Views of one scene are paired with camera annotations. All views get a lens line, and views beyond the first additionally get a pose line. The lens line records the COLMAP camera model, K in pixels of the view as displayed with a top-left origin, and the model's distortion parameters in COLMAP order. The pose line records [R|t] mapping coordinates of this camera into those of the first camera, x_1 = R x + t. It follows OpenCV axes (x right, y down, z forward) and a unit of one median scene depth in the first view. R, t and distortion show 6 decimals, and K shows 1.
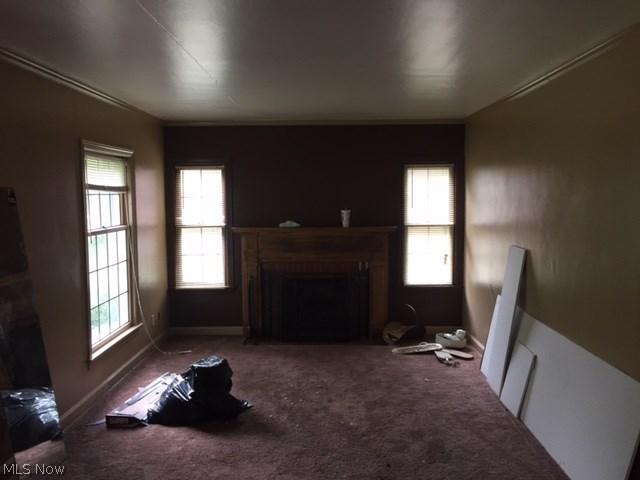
lens RADIAL K [[550.0, 0, 320.0], [0, 550.0, 240.0], [0, 0, 1]] dist [0.078677, -0.006908]
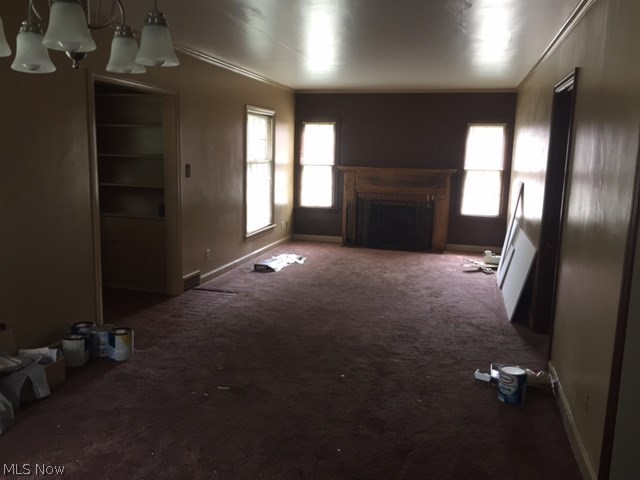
lens RADIAL K [[550.0, 0, 320.0], [0, 550.0, 240.0], [0, 0, 1]] dist [0.078677, -0.006908]
pose [[0.970497, 0.071053, -0.230406, 0.136370], [-0.051988, 0.994781, 0.087793, 0.044698], [0.235442, -0.073225, 0.969126, -0.402517]]
